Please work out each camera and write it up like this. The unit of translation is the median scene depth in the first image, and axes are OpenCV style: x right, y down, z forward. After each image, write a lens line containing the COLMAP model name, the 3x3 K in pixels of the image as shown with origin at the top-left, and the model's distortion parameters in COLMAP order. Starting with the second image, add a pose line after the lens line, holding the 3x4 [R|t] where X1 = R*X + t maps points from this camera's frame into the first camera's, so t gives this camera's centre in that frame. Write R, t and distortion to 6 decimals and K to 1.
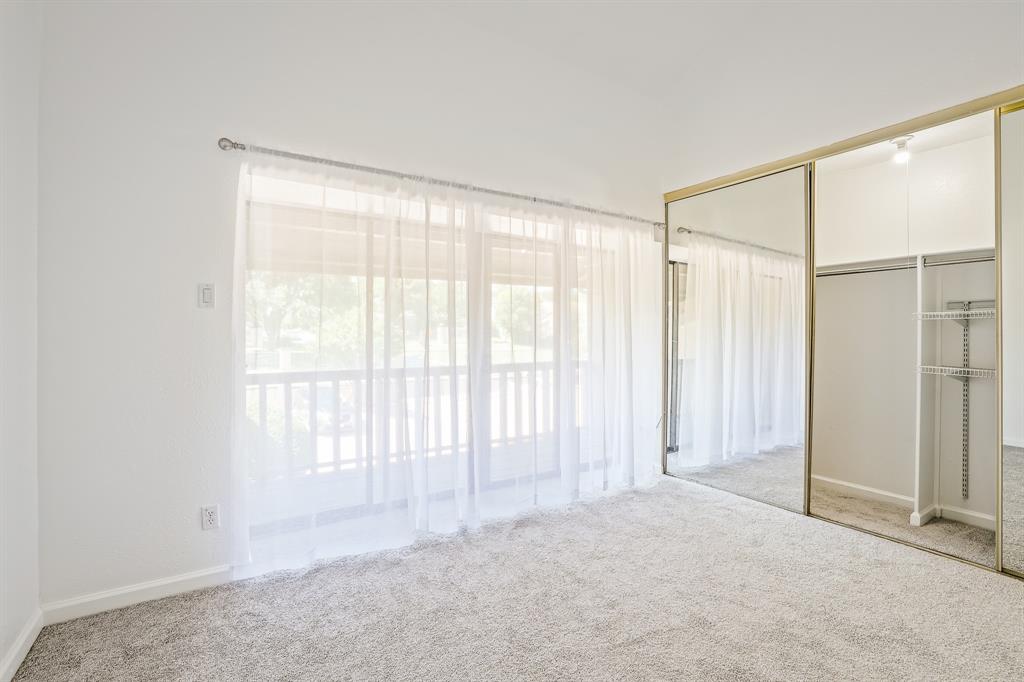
lens RADIAL K [[447.7, 0, 484.6], [0, 447.7, 335.6], [0, 0, 1]] dist [-0.000412, 0.000945]
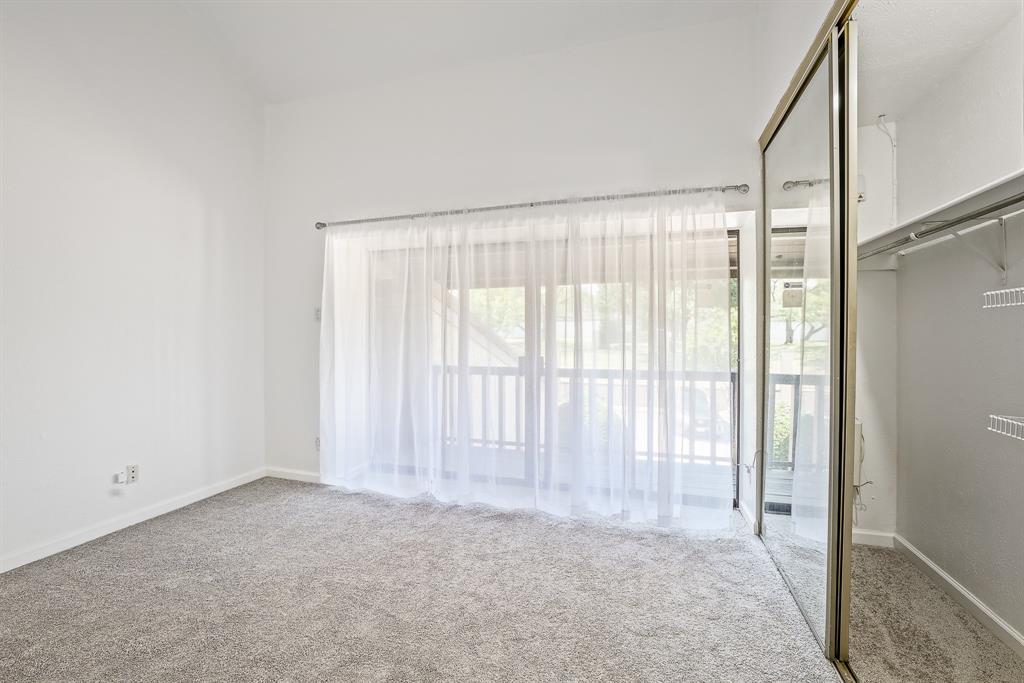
lens RADIAL K [[447.7, 0, 519.1], [0, 447.7, 344.6], [0, 0, 1]] dist [-0.000412, 0.000945]
pose [[0.663943, 0.015905, -0.747614, 0.858310], [-0.003429, 0.999828, 0.018226, -0.008477], [0.747775, -0.009537, 0.663883, 0.313472]]
